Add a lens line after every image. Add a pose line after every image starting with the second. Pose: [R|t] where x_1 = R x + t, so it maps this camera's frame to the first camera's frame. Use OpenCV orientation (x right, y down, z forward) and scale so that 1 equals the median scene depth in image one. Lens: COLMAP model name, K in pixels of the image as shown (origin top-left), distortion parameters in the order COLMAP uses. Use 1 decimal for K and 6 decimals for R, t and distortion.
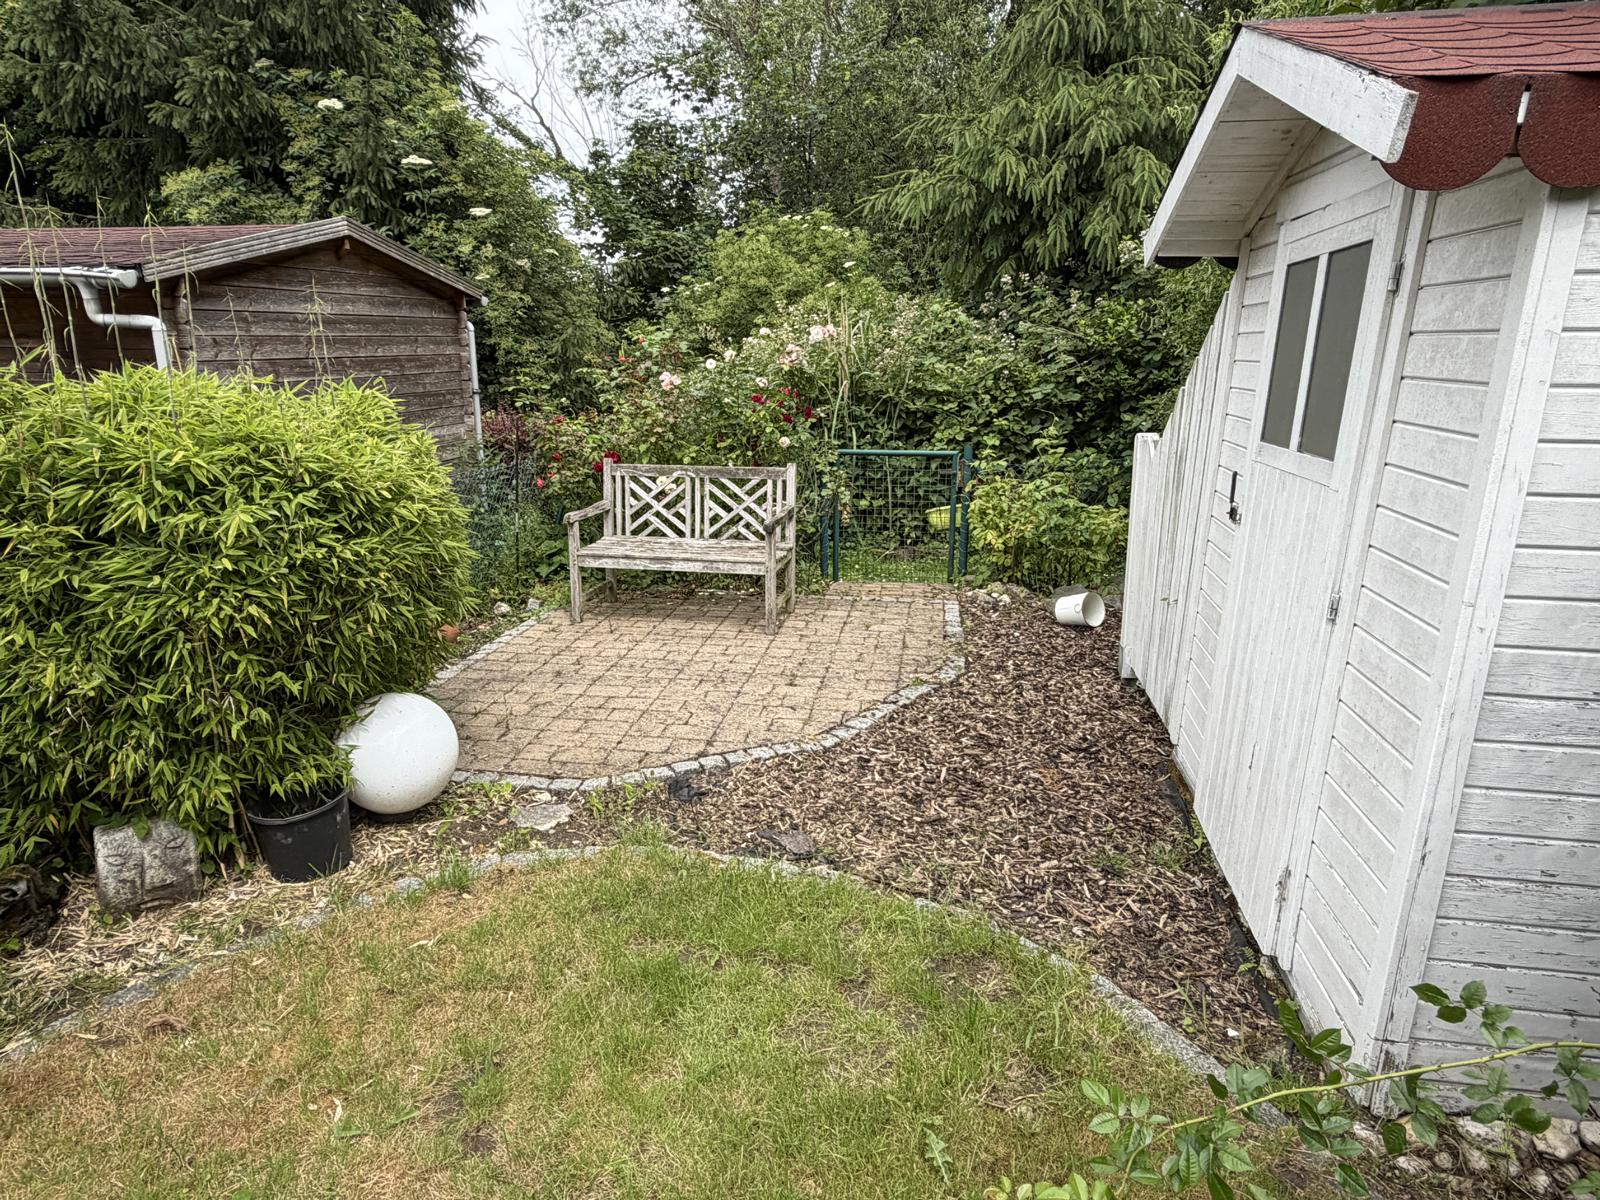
lens RADIAL K [[956.8, 0, 797.4], [0, 956.8, 597.9], [0, 0, 1]] dist [-0.003468, 0.003264]
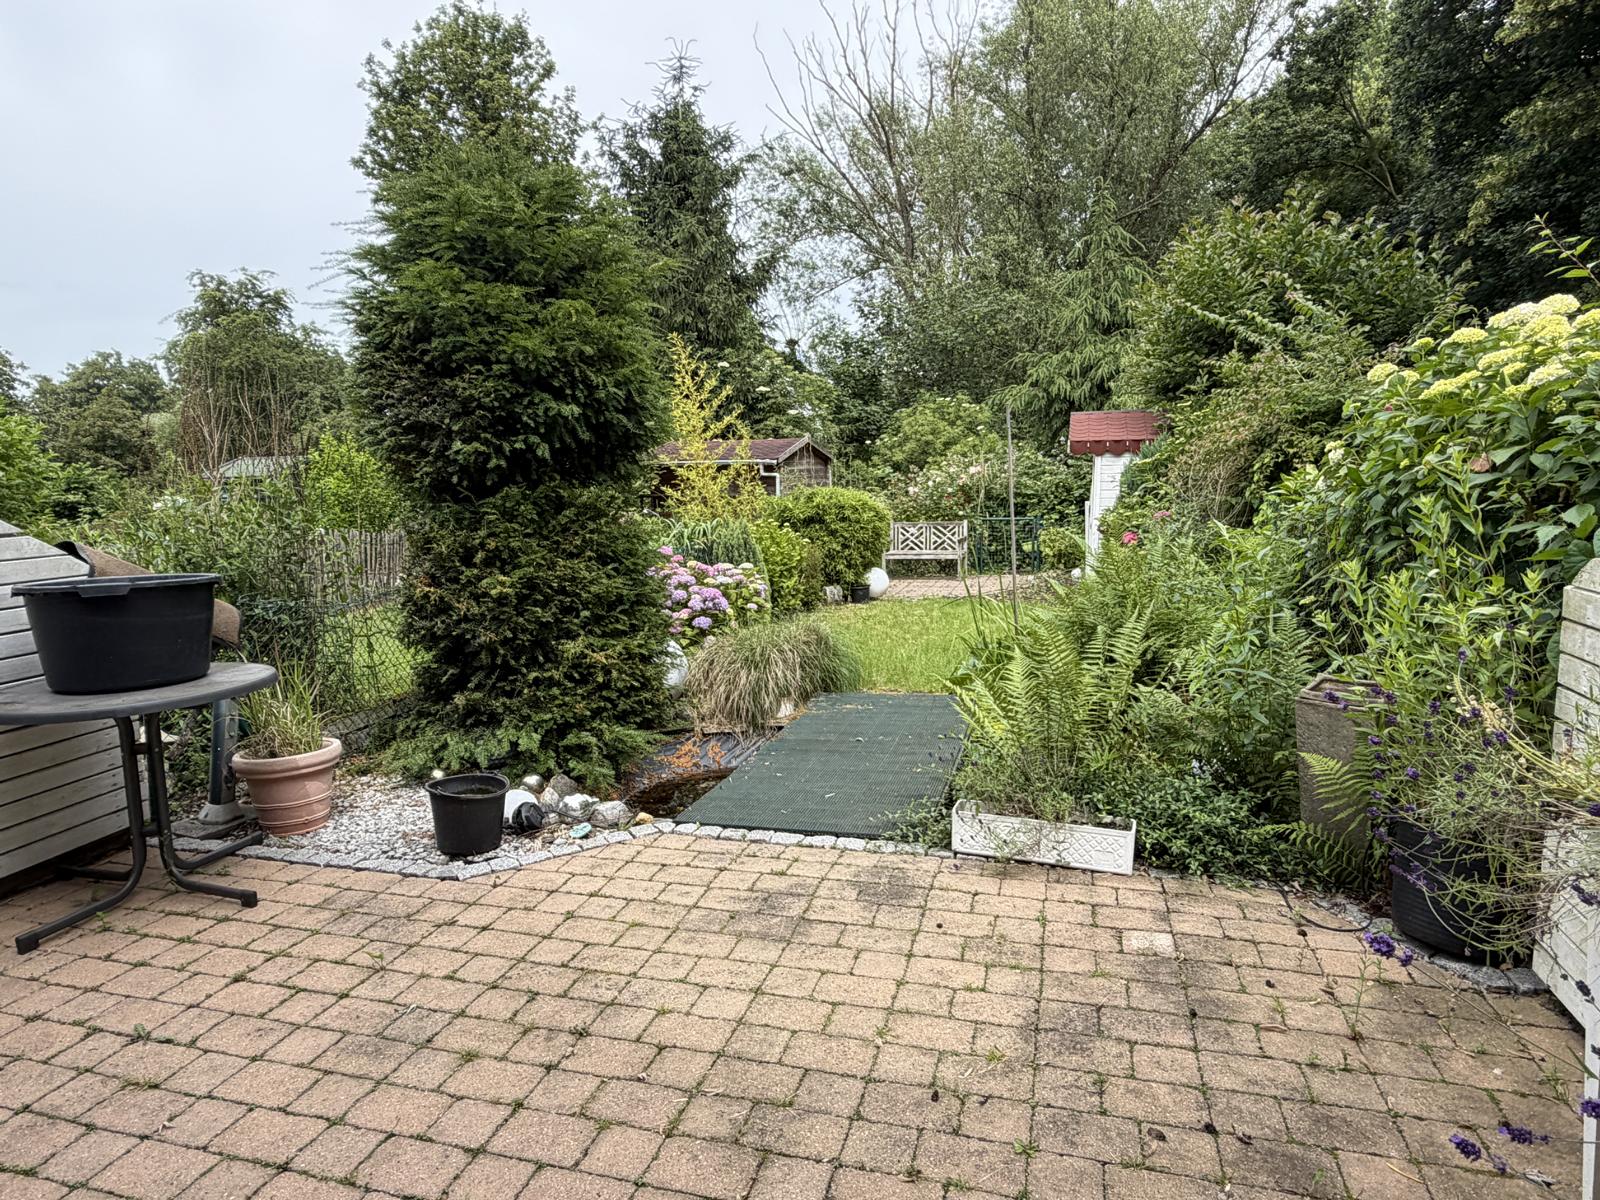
lens RADIAL K [[956.8, 0, 802.4], [0, 956.8, 597.1], [0, 0, 1]] dist [-0.003468, 0.003264]
pose [[0.992714, -0.011357, -0.119961, -0.087776], [-0.003611, 0.992297, -0.123828, 0.251691], [0.120443, 0.123359, 0.985026, -1.020850]]
